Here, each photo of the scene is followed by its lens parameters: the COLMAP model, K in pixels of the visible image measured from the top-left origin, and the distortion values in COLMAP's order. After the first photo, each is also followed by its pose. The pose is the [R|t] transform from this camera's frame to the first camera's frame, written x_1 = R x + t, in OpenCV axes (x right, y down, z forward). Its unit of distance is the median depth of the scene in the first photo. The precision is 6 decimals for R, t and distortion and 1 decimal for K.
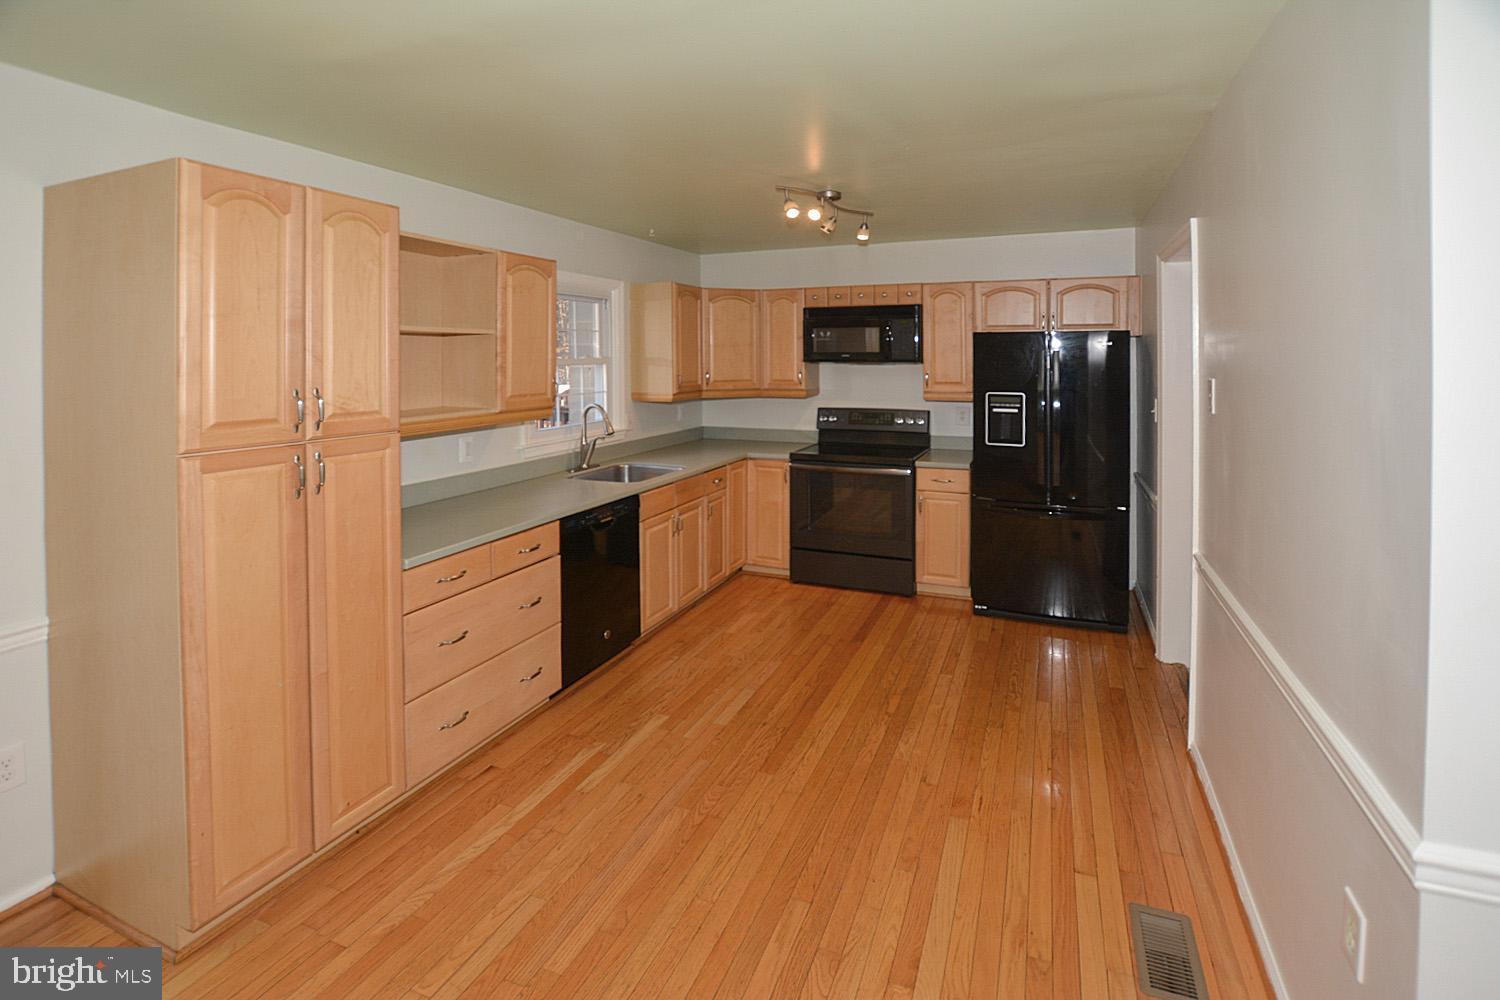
lens RADIAL K [[684.6, 0, 778.1], [0, 684.6, 369.1], [0, 0, 1]] dist [-0.015165, -0.000102]
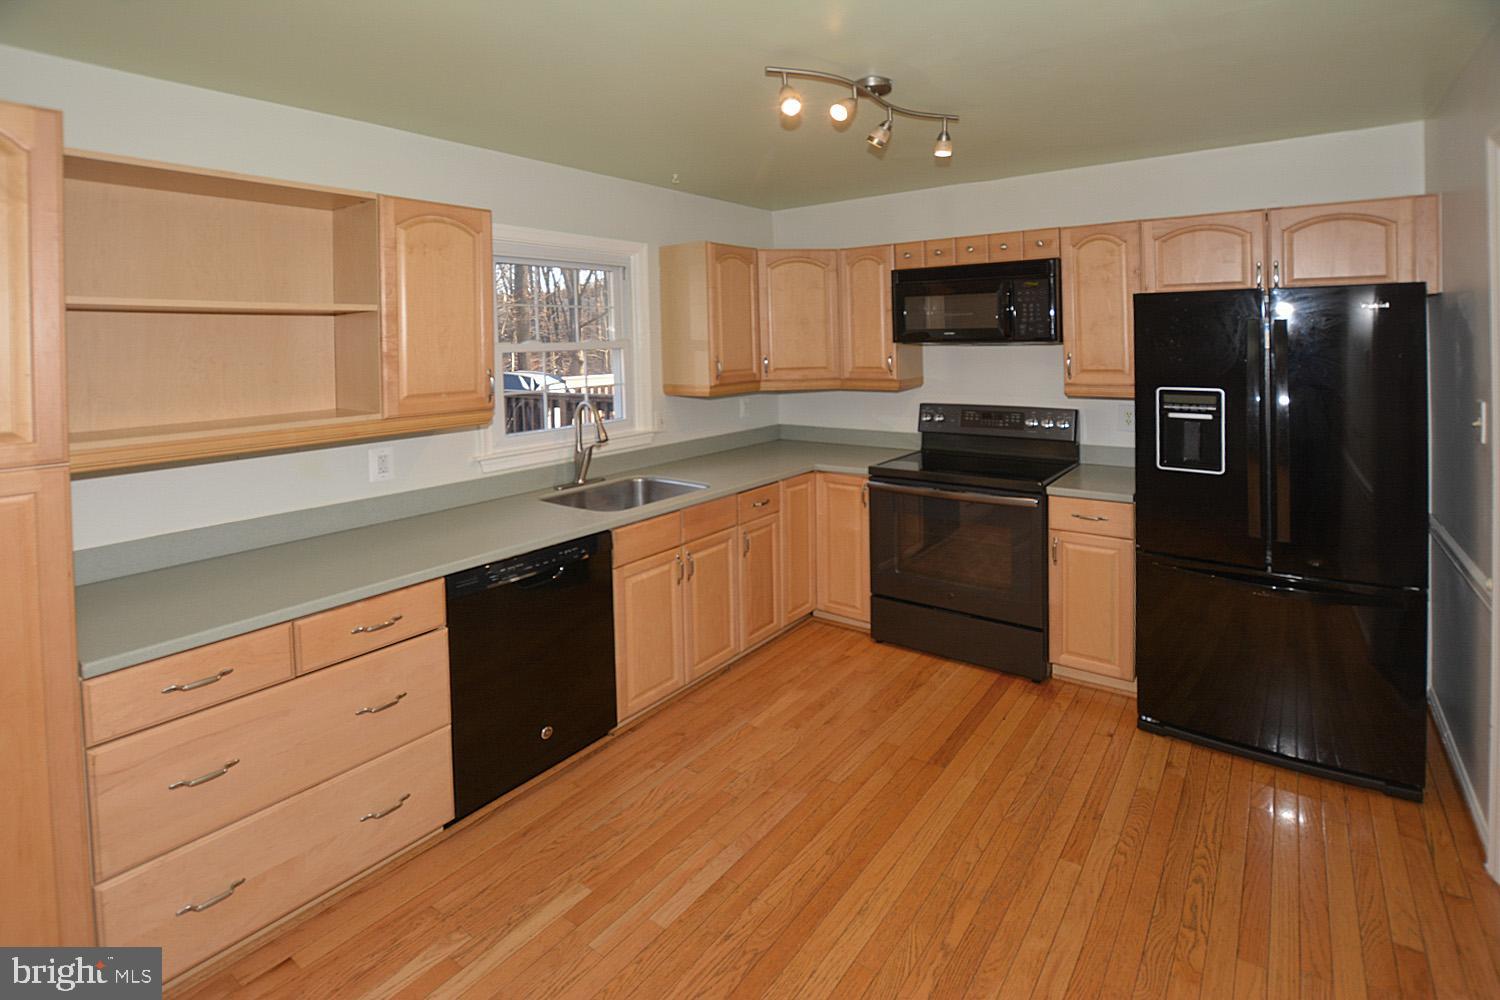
lens RADIAL K [[706.9, 0, 752.3], [0, 706.9, 350.0], [0, 0, 1]] dist [-0.018945, -0.000256]
pose [[0.964312, -0.010349, -0.264566, 0.104423], [0.010089, 0.999946, -0.002342, -0.002693], [0.264576, -0.000411, 0.964365, 0.243738]]
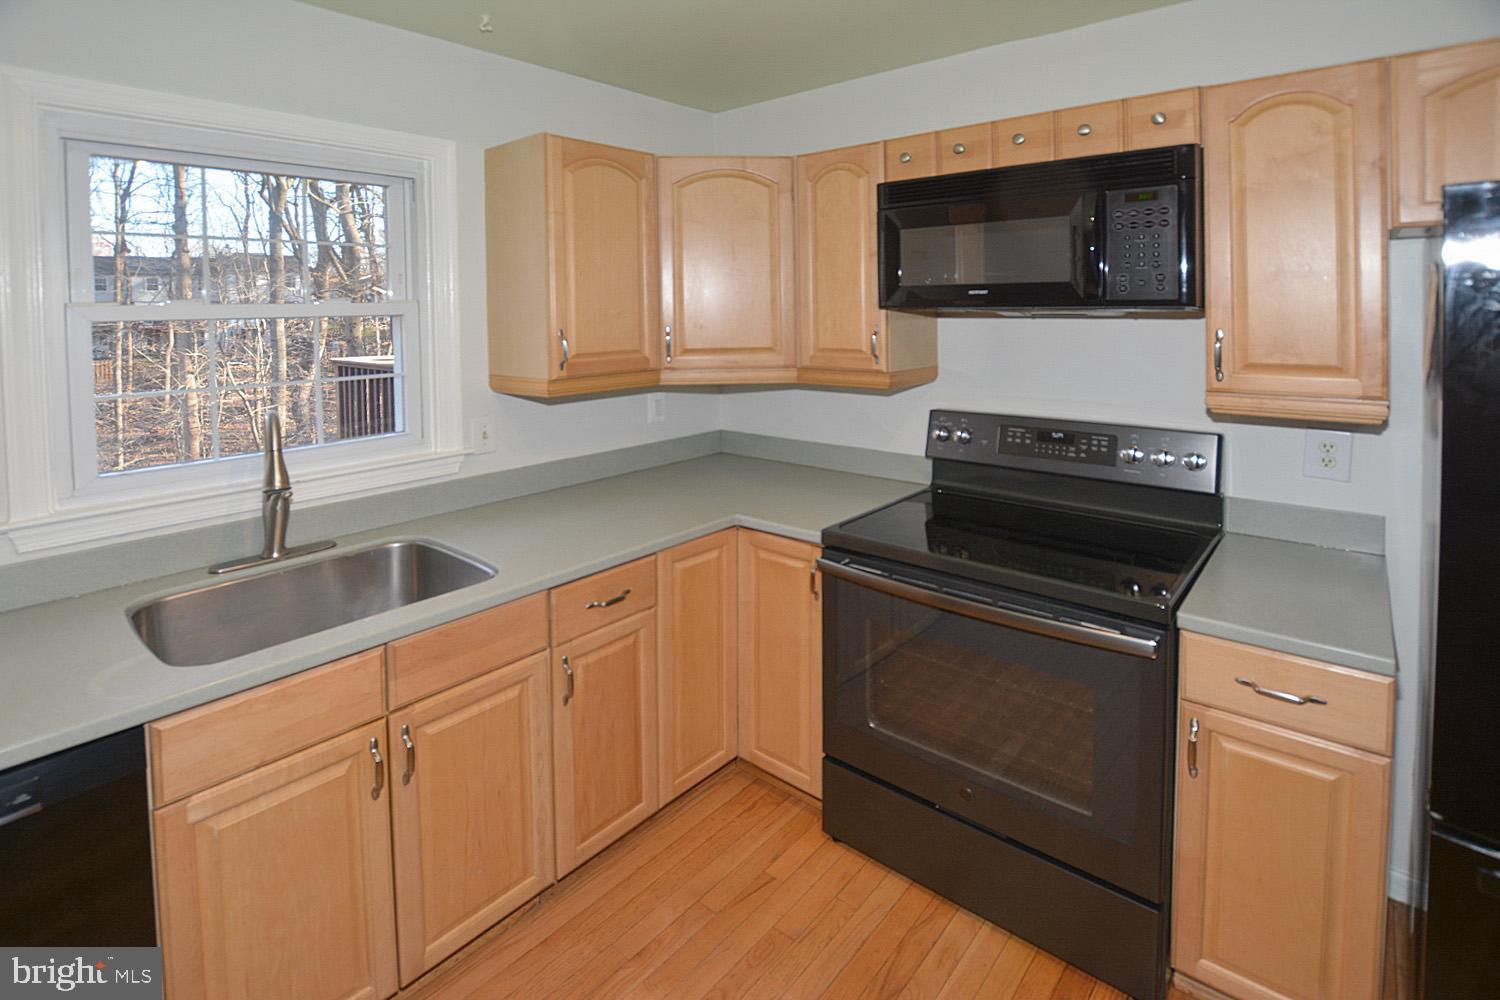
lens RADIAL K [[716.2, 0, 696.4], [0, 716.2, 325.9], [0, 0, 1]] dist [-0.017179, -0.000017]
pose [[0.920330, 0.002209, -0.391137, 0.121968], [0.001405, 0.999959, 0.008951, -0.004443], [0.391141, -0.008787, 0.920289, 0.602747]]
